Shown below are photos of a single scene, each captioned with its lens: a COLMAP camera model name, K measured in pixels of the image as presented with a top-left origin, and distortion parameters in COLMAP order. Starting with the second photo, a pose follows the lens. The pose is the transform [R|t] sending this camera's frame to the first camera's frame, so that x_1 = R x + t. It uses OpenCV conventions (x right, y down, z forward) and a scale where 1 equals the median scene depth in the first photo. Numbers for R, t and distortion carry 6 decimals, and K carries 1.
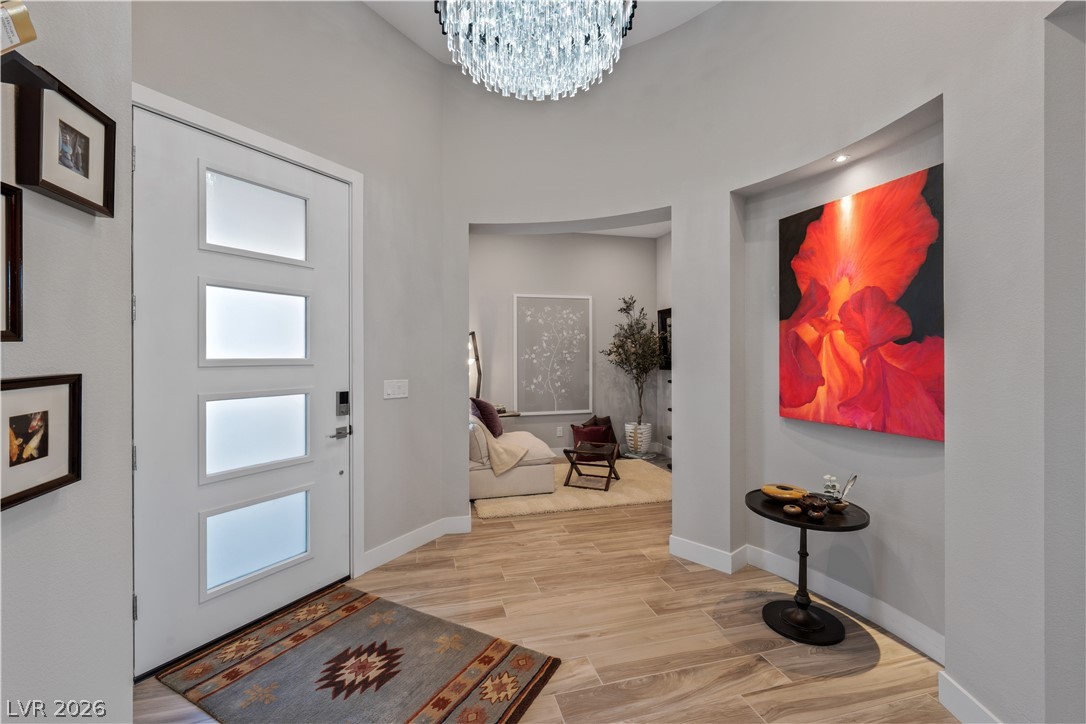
lens RADIAL K [[477.7, 0, 542.3], [0, 477.7, 353.8], [0, 0, 1]] dist [0.003767, 0.001692]
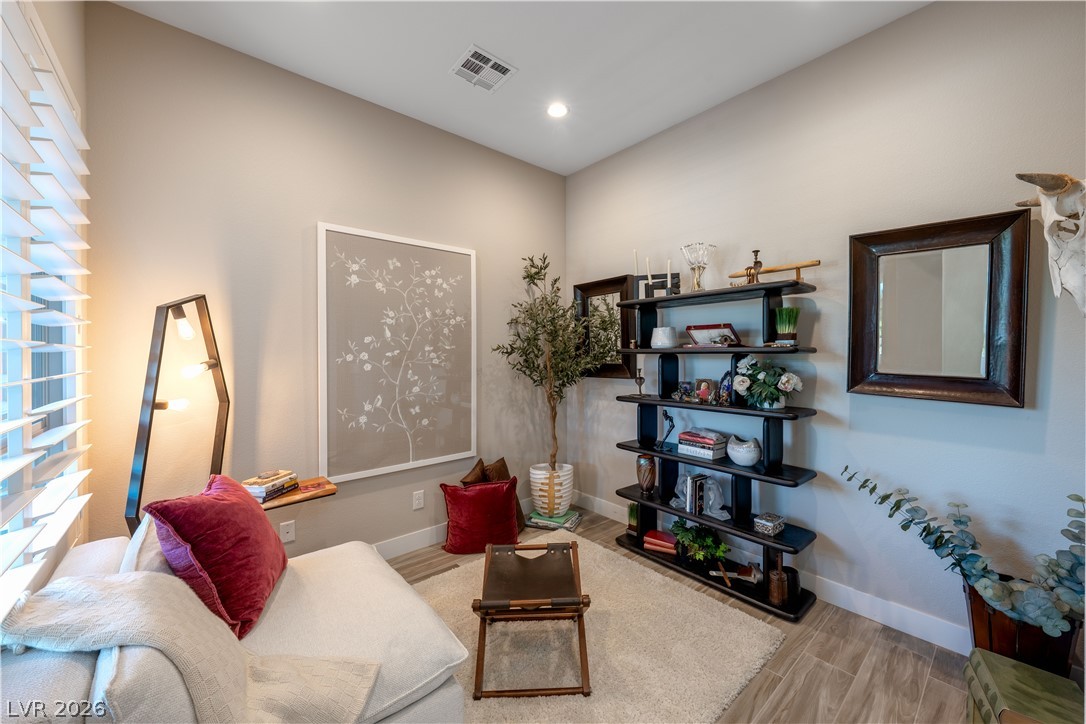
lens RADIAL K [[426.1, 0, 554.8], [0, 426.1, 352.6], [0, 0, 1]] dist [0.000735, 0.000373]
pose [[0.902186, -0.000310, 0.431347, -0.030923], [0.001924, 0.999993, -0.003306, 0.002639], [-0.431343, 0.003812, 0.902180, 0.522552]]
